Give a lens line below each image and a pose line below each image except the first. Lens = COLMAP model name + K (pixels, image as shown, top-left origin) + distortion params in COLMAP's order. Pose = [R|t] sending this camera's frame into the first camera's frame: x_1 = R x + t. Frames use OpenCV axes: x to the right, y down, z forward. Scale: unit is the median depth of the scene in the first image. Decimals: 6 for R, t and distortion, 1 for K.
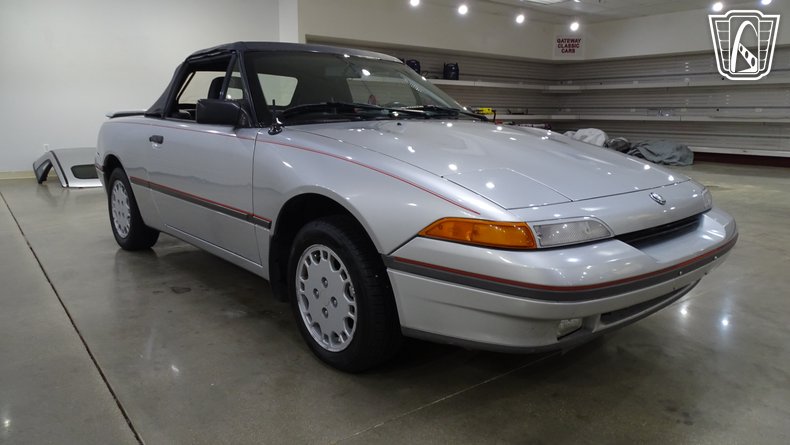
lens RADIAL K [[560.4, 0, 395.0], [0, 560.4, 222.5], [0, 0, 1]] dist [0.001320, 0.001052]
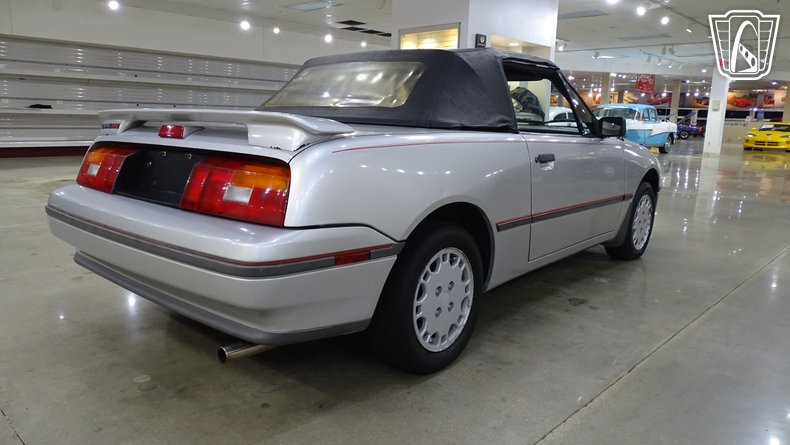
lens RADIAL K [[560.4, 0, 395.0], [0, 560.4, 222.5], [0, 0, 1]] dist [0.001320, 0.001052]
pose [[-0.142069, -0.195908, 0.970276, -1.561689], [0.161431, 0.962510, 0.217977, -0.351997], [-0.976605, 0.187600, -0.105117, 1.693143]]
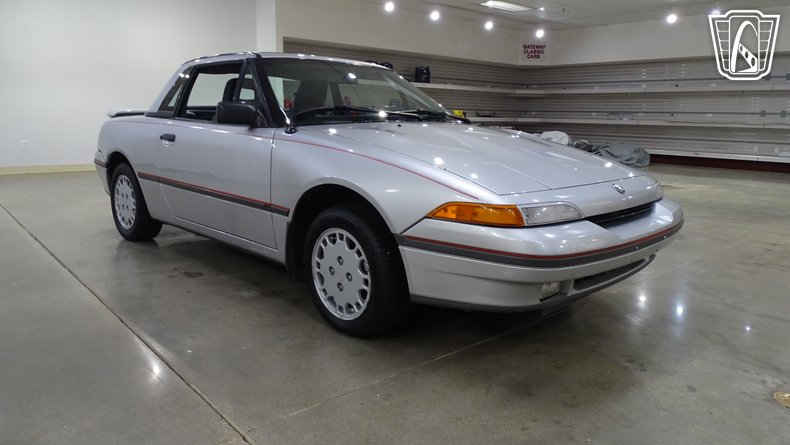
lens RADIAL K [[560.4, 0, 395.0], [0, 560.4, 222.5], [0, 0, 1]] dist [0.001320, 0.001052]
pose [[0.998142, -0.001177, 0.060926, -0.068261], [0.001300, 0.999997, -0.001984, 0.024822], [-0.060924, 0.002059, 0.998140, -0.140151]]
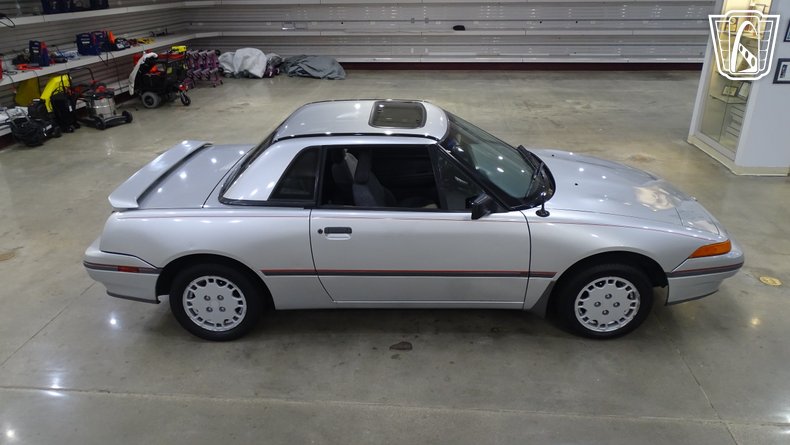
lens RADIAL K [[560.4, 0, 395.0], [0, 560.4, 222.5], [0, 0, 1]] dist [0.001320, 0.001052]
pose [[0.679884, -0.311508, 0.663868, -1.329169], [0.159380, 0.946421, 0.280865, -0.559817], [-0.715791, -0.085148, 0.693104, 0.257462]]
